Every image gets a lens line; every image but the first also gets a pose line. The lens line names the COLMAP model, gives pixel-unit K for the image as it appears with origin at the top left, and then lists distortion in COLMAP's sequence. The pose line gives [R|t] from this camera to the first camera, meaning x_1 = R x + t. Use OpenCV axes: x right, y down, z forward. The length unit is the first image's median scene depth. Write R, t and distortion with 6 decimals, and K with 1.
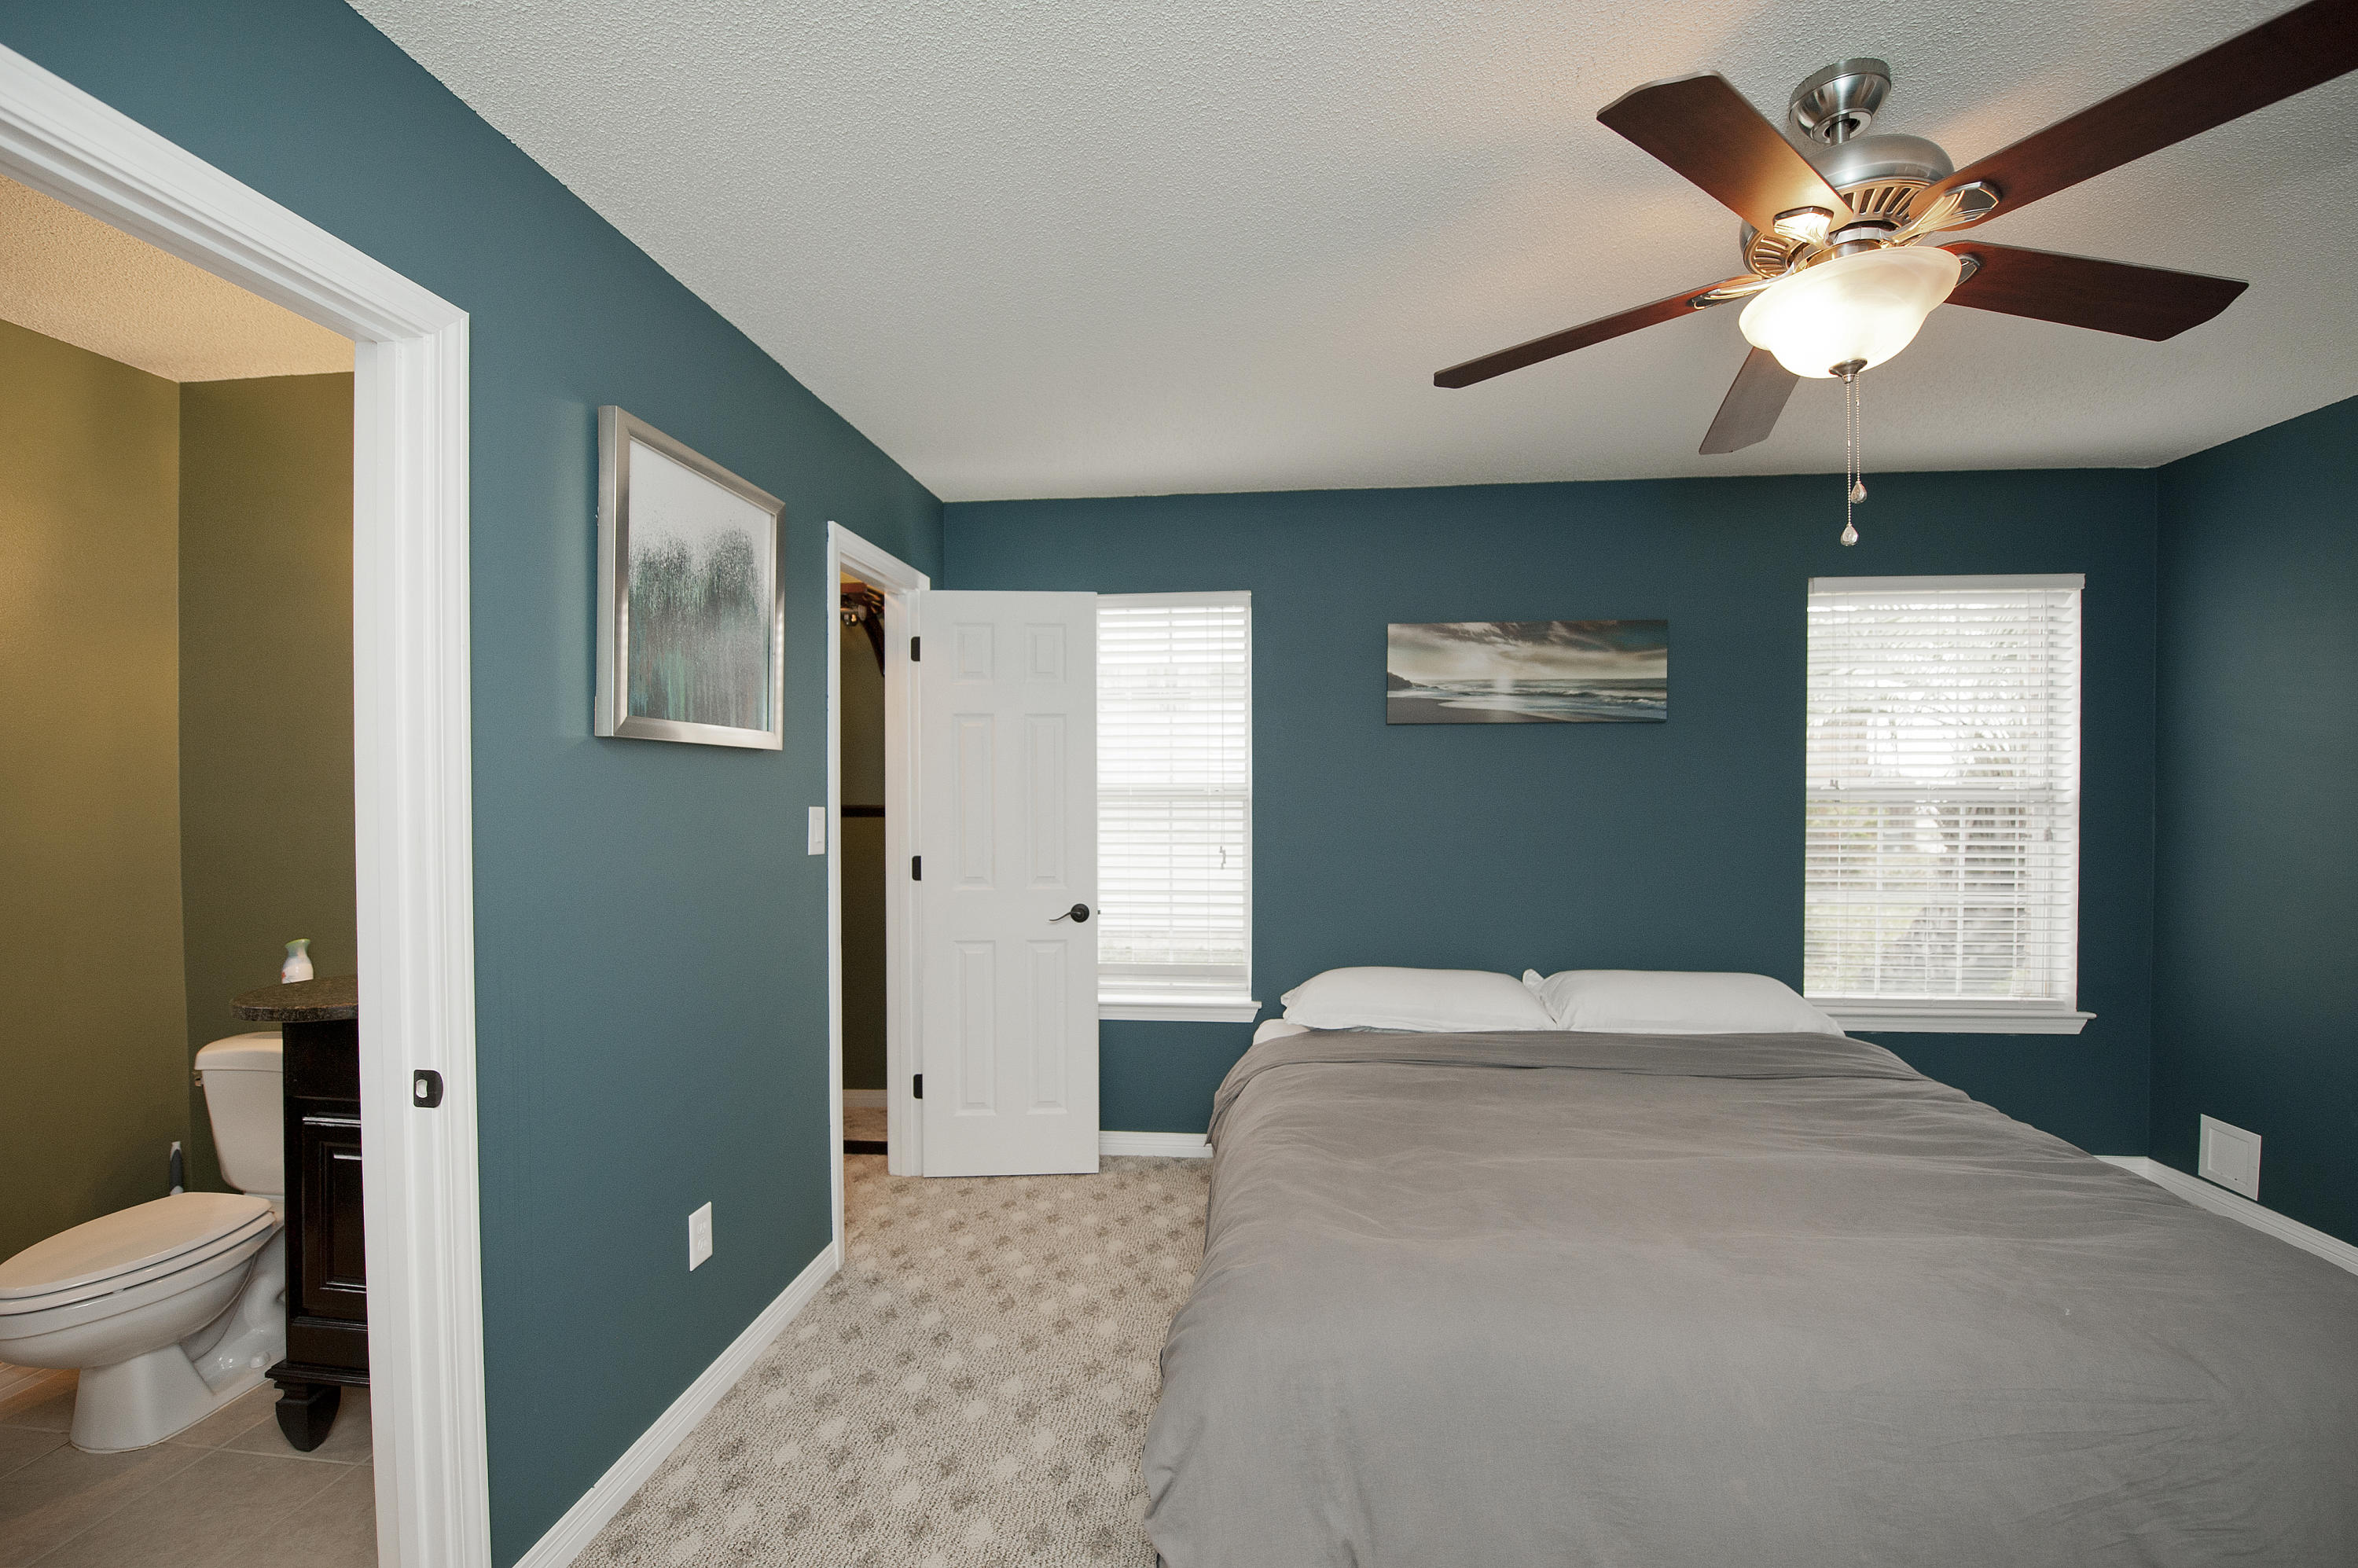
lens RADIAL K [[939.0, 0, 1187.6], [0, 939.0, 796.5], [0, 0, 1]] dist [-0.019580, -0.000470]
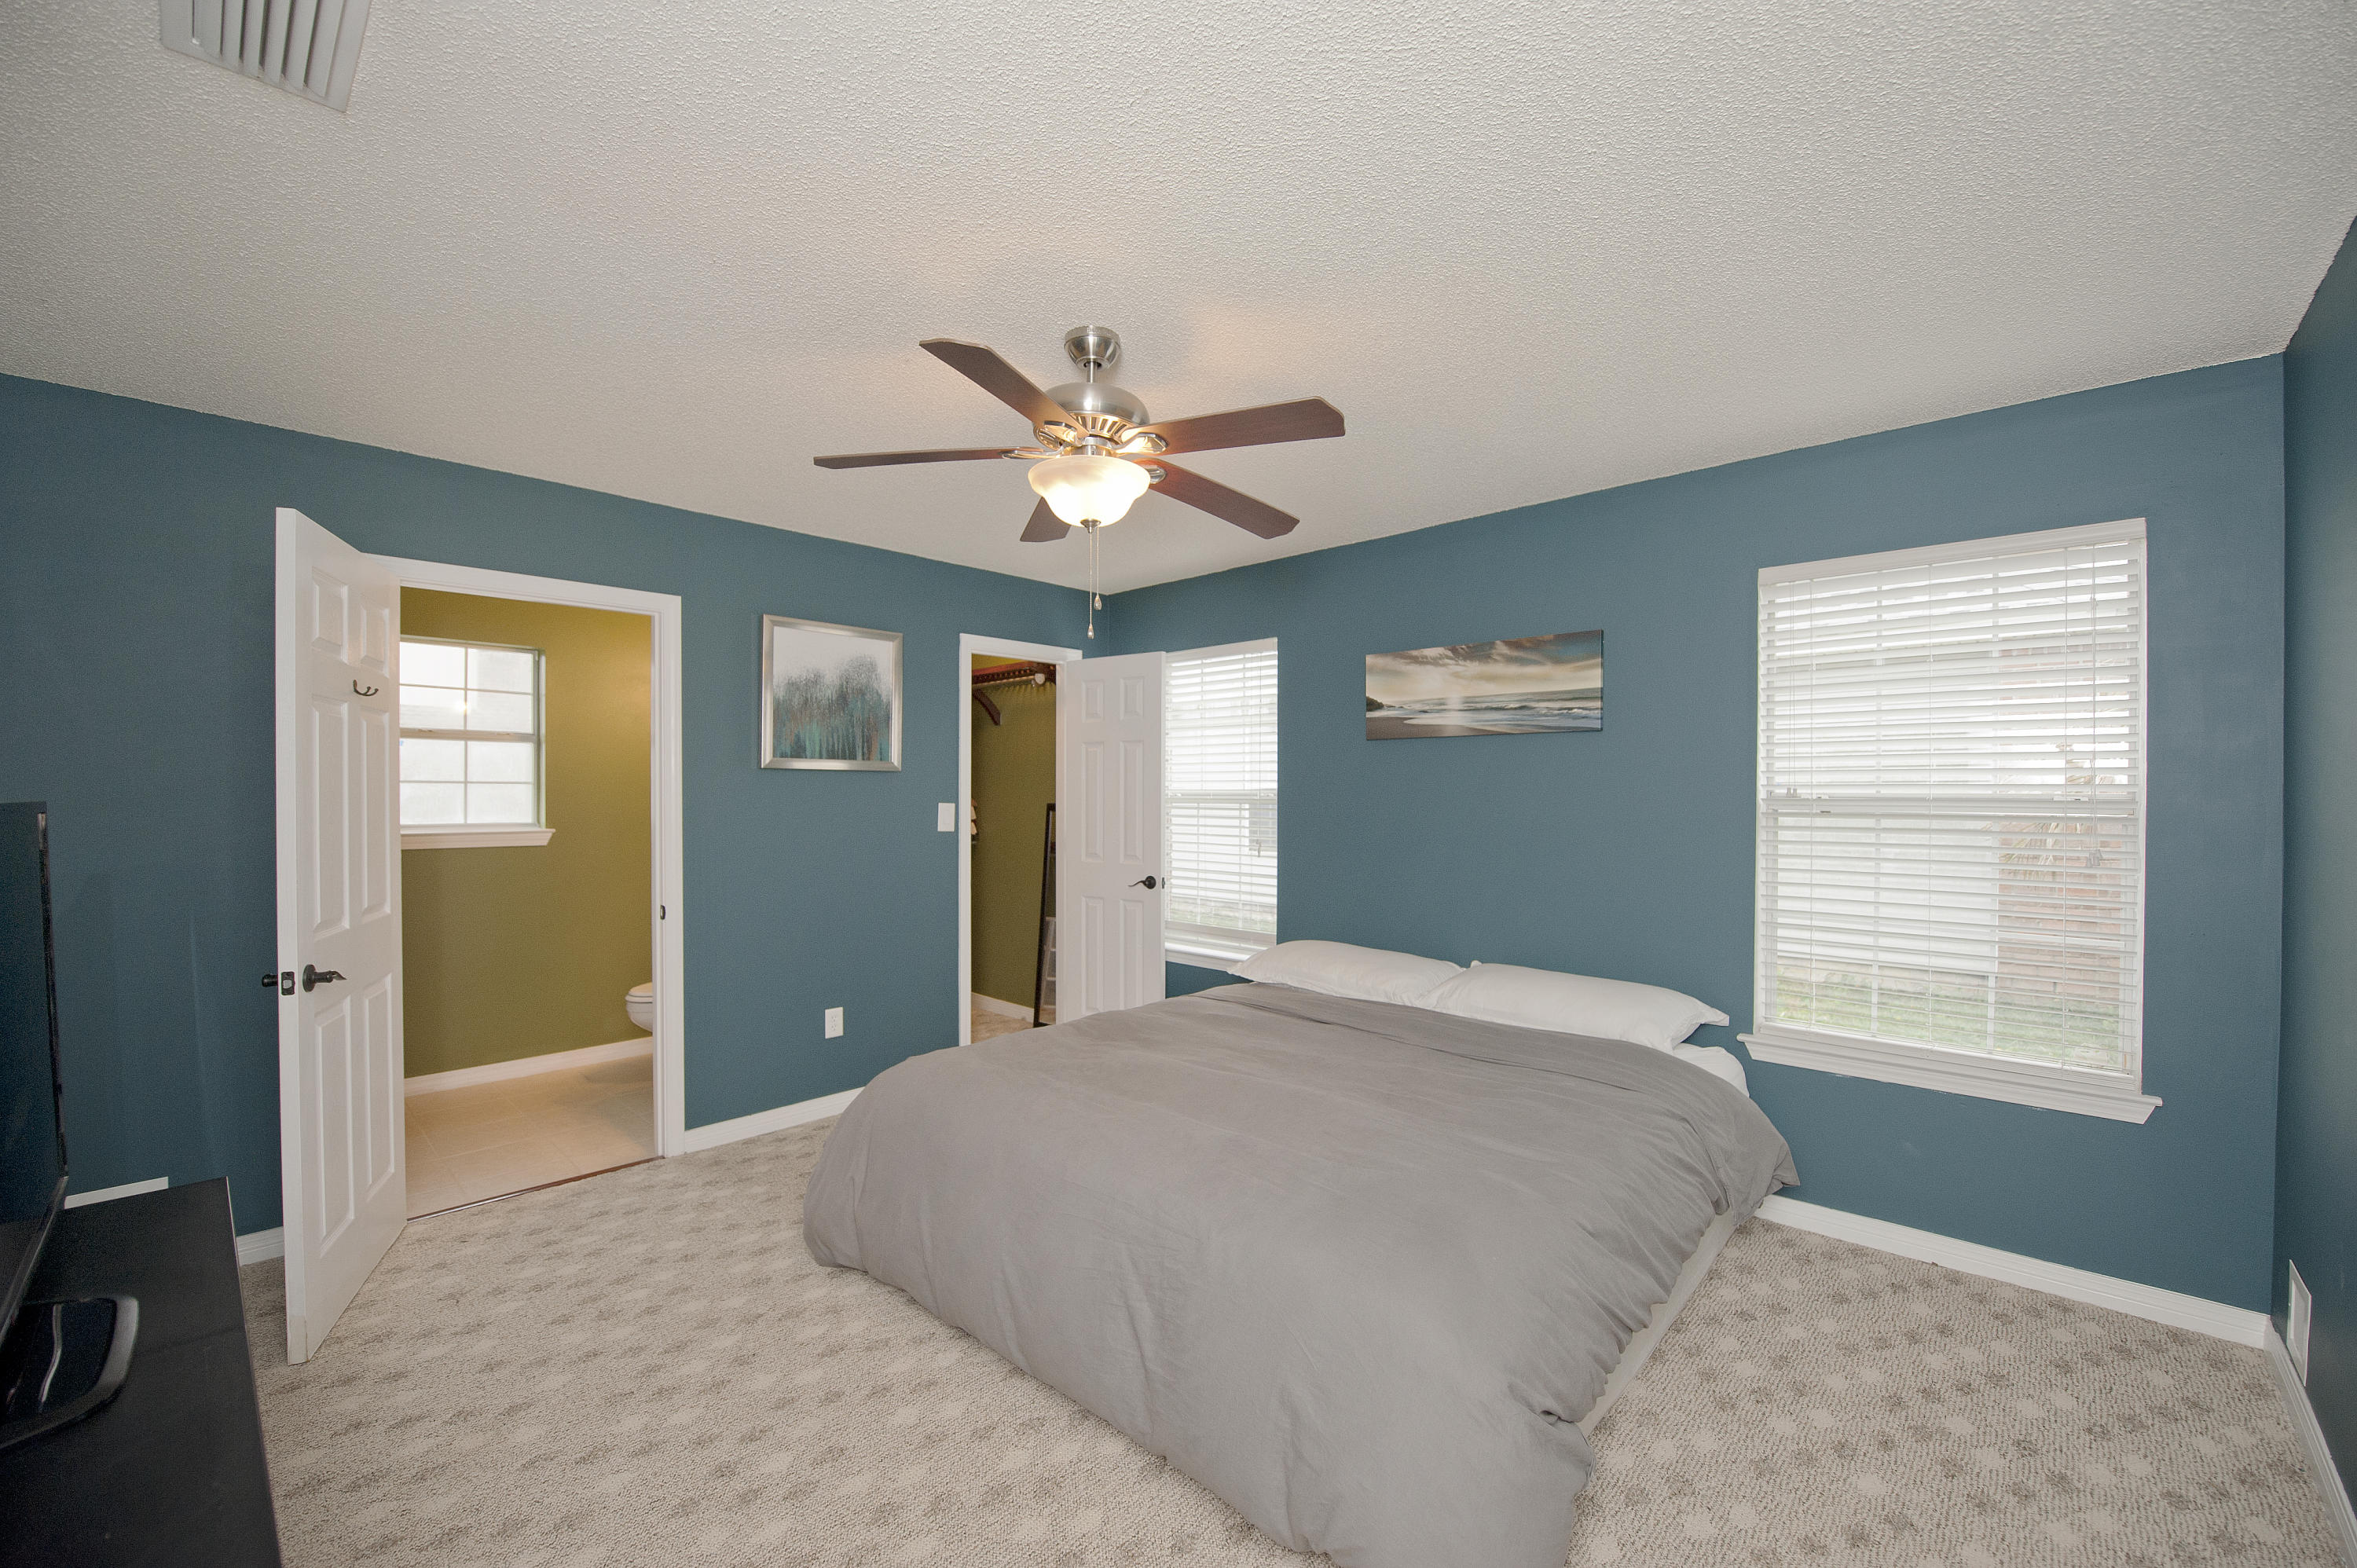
lens RADIAL K [[925.9, 0, 1207.6], [0, 925.9, 794.5], [0, 0, 1]] dist [-0.011418, -0.000064]
pose [[0.806366, 0.006242, -0.591384, 0.757017], [-0.009399, 0.999953, -0.002262, -0.003915], [0.591342, 0.007383, 0.806387, -0.060278]]
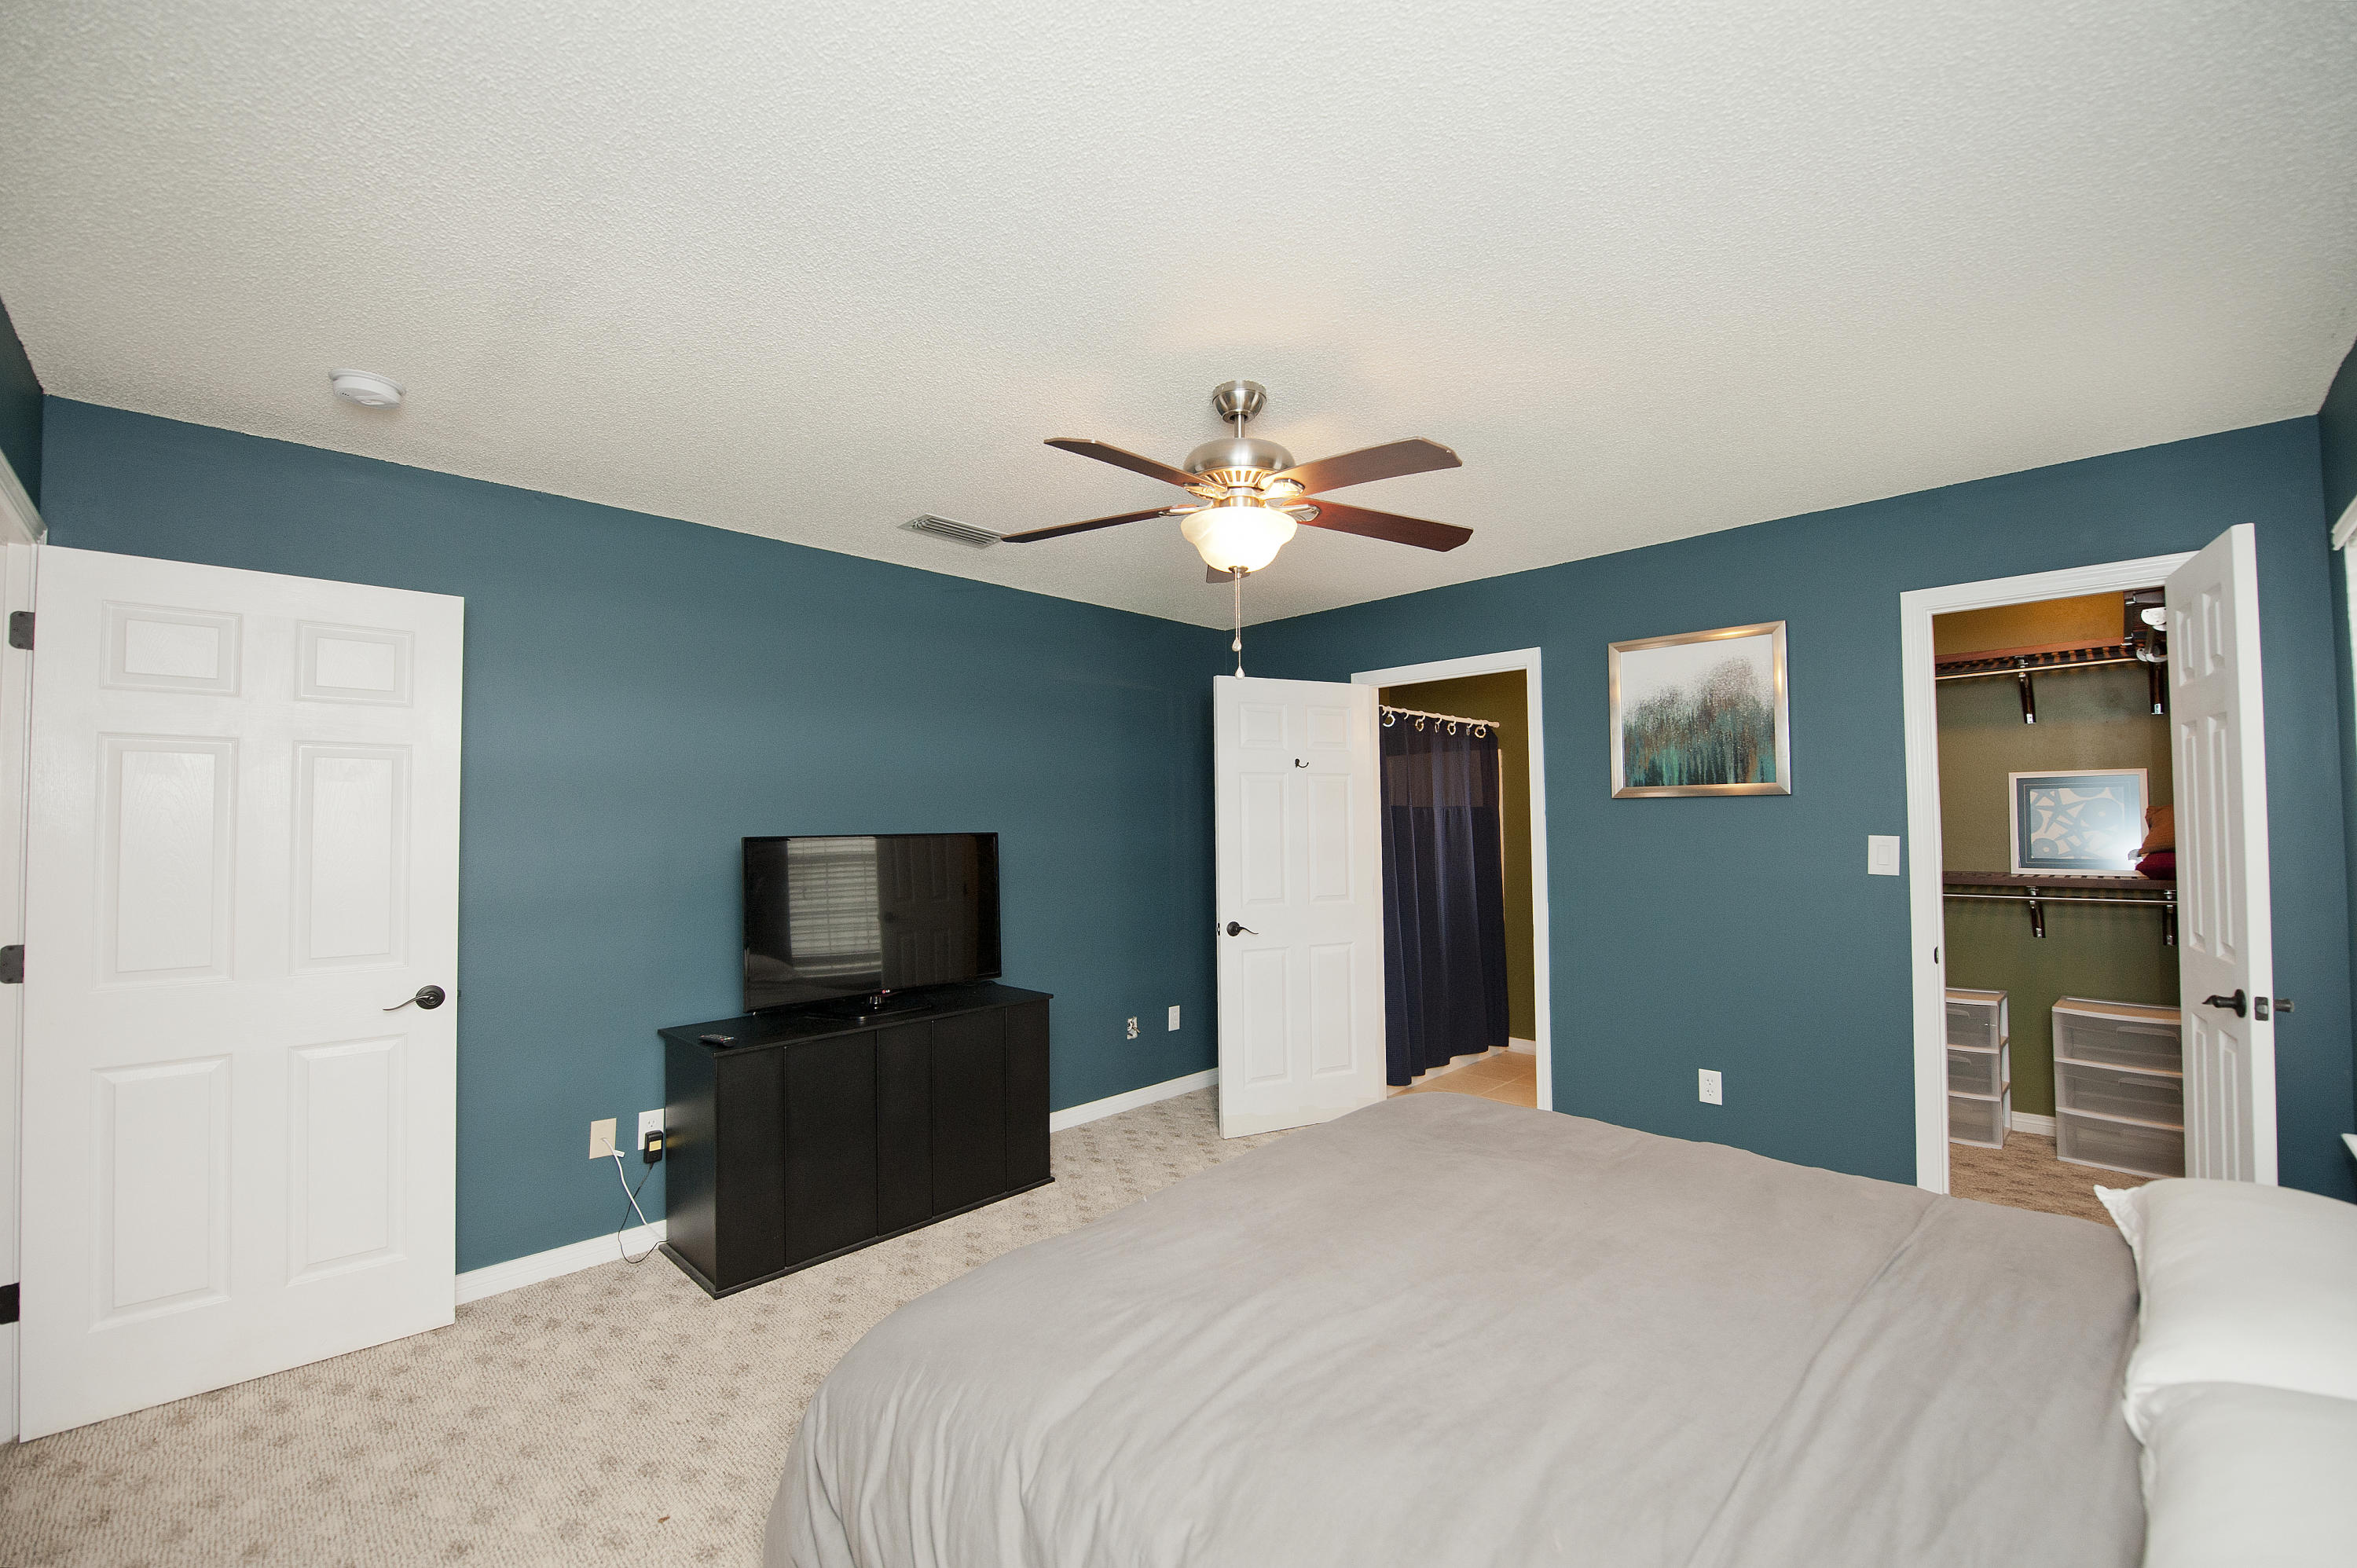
lens RADIAL K [[948.9, 0, 1188.3], [0, 948.9, 800.8], [0, 0, 1]] dist [-0.013665, -0.005155]
pose [[-0.610811, -0.017065, -0.791593, 0.862657], [0.000913, 0.999752, -0.022257, -0.005582], [0.791776, -0.014317, -0.610644, 0.791960]]
